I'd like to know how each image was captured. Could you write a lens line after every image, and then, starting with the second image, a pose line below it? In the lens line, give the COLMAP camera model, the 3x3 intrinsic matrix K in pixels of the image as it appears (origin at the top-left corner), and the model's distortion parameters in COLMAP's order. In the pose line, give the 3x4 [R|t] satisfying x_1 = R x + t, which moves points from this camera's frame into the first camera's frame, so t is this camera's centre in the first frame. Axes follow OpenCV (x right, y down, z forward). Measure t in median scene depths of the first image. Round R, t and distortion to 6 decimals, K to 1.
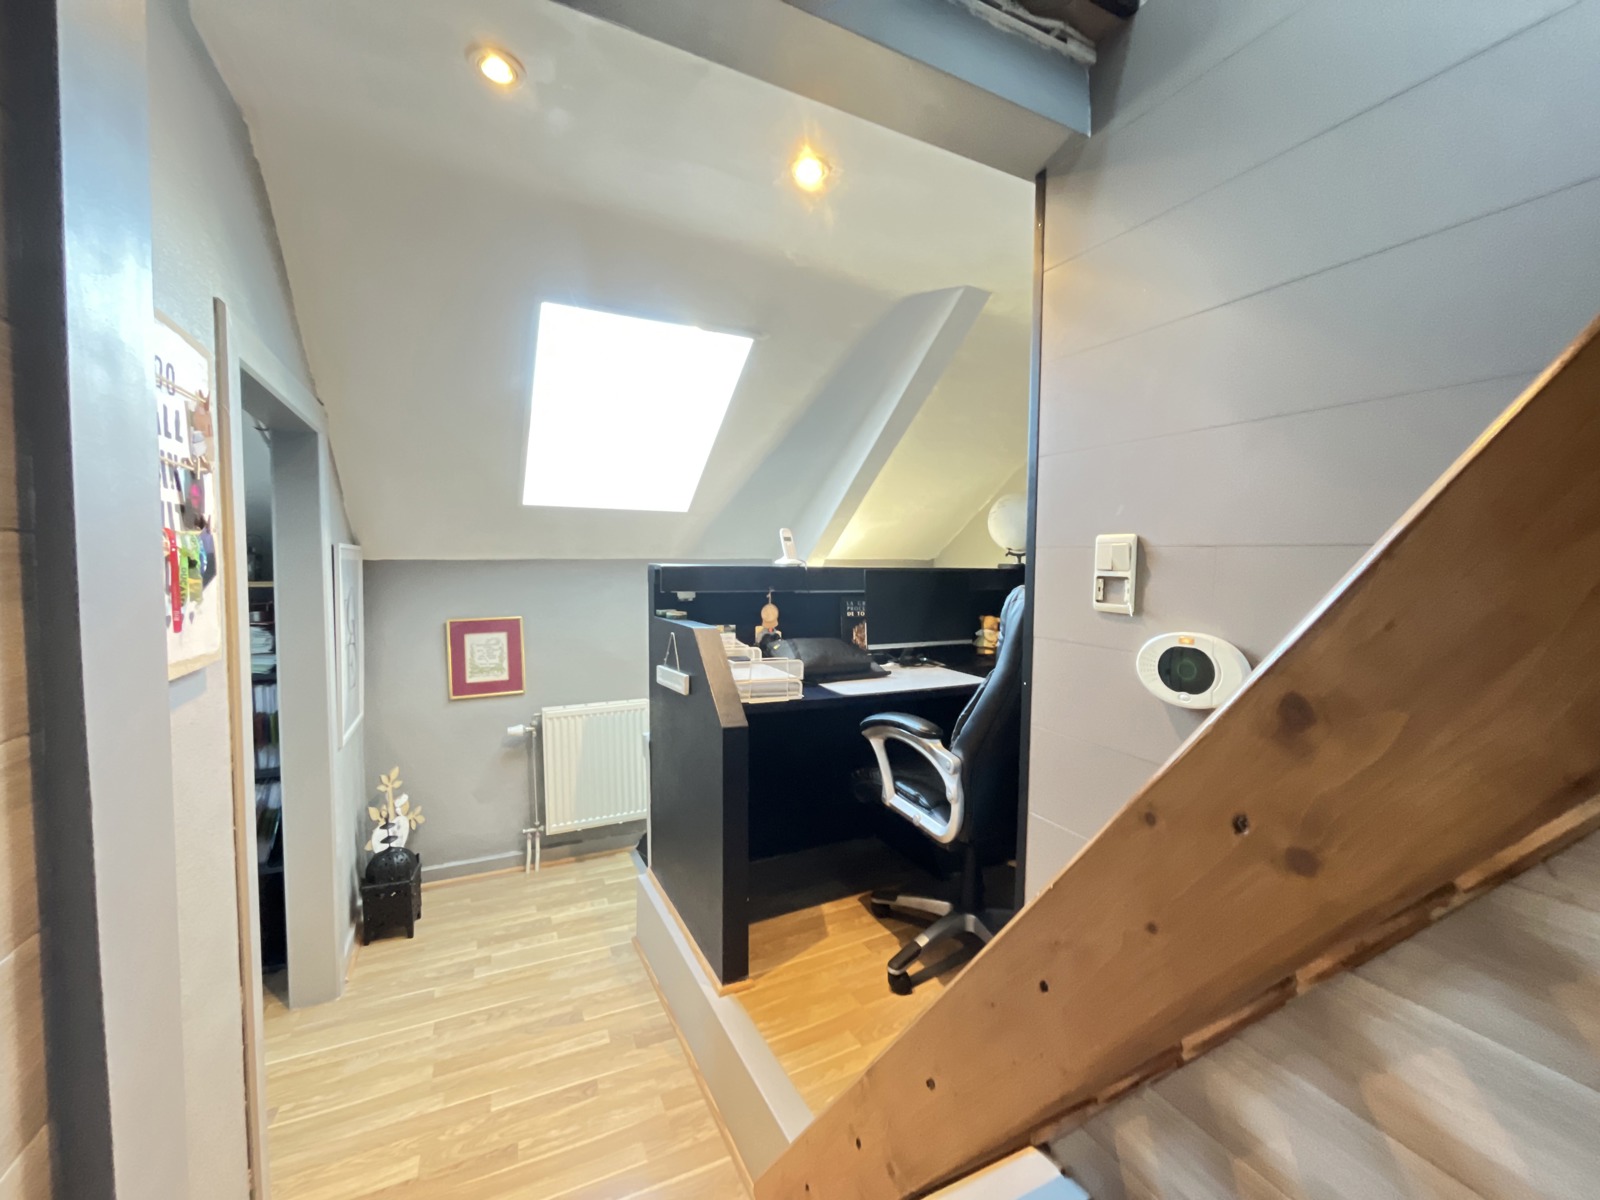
lens RADIAL K [[658.4, 0, 800.0], [0, 658.4, 600.0], [0, 0, 1]] dist [0.000299, 0.000093]
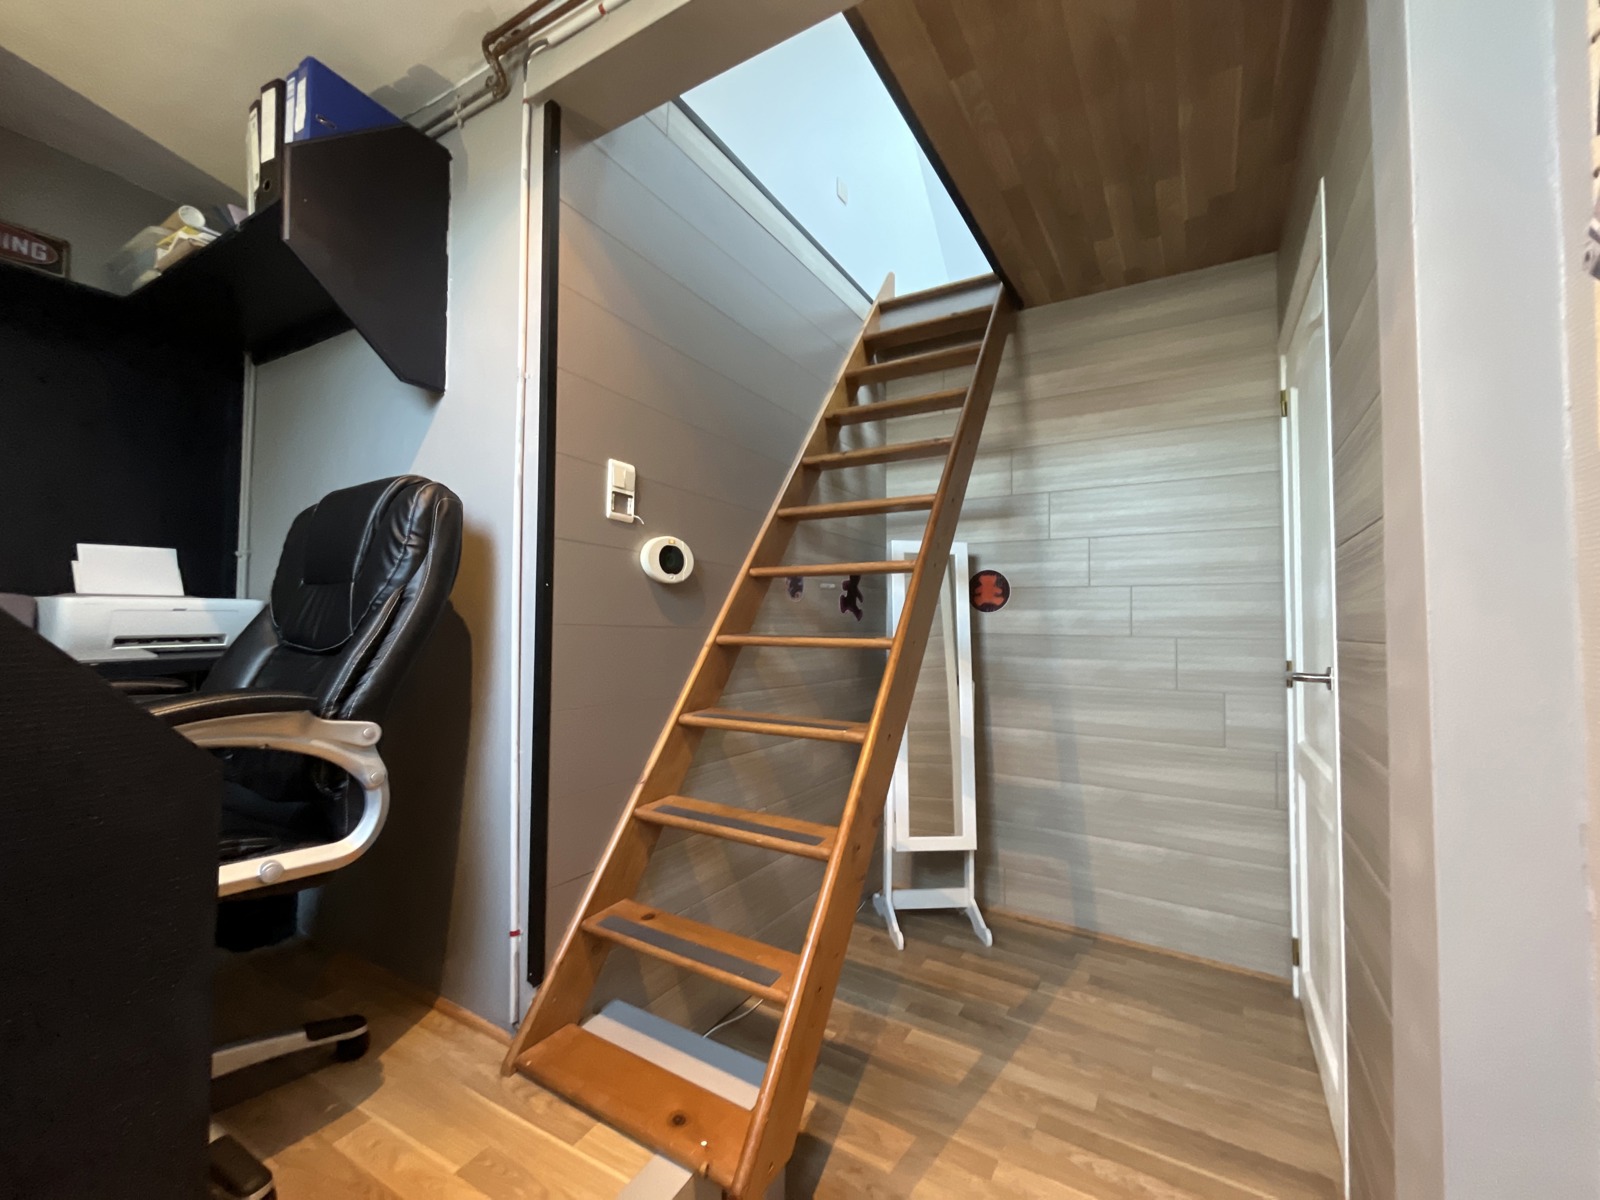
lens RADIAL K [[658.4, 0, 800.0], [0, 658.4, 600.0], [0, 0, 1]] dist [0.000299, 0.000093]
pose [[-0.549079, 0.013677, 0.835658, -0.804251], [0.035689, 0.999338, 0.007093, 0.176902], [-0.835008, 0.033718, -0.549204, 1.405152]]
